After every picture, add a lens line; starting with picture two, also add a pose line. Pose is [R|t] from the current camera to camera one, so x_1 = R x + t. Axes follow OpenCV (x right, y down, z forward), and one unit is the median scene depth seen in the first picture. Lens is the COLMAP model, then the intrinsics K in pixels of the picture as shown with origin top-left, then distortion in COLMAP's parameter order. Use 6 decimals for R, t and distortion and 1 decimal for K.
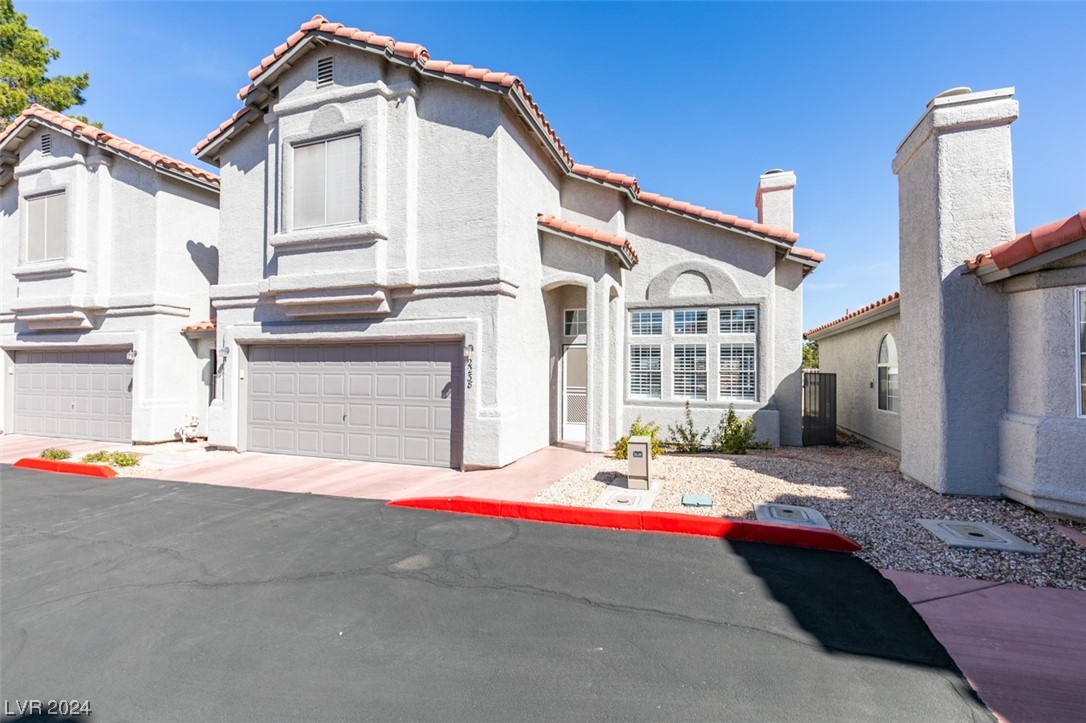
lens RADIAL K [[486.5, 0, 542.7], [0, 486.5, 362.7], [0, 0, 1]] dist [0.008980, -0.001764]
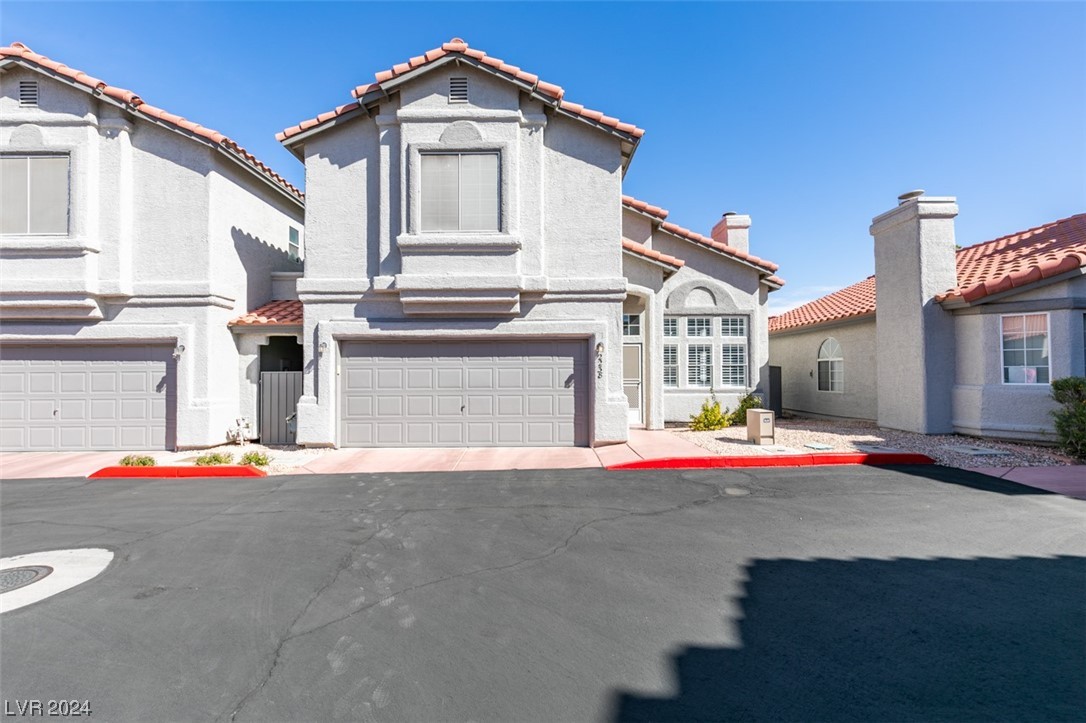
lens RADIAL K [[486.5, 0, 542.8], [0, 486.5, 363.1], [0, 0, 1]] dist [0.008980, -0.001764]
pose [[0.940720, -0.003499, 0.339165, -0.591741], [0.003848, 0.999993, -0.000358, 0.012304], [-0.339162, 0.001642, 0.940727, -0.077917]]
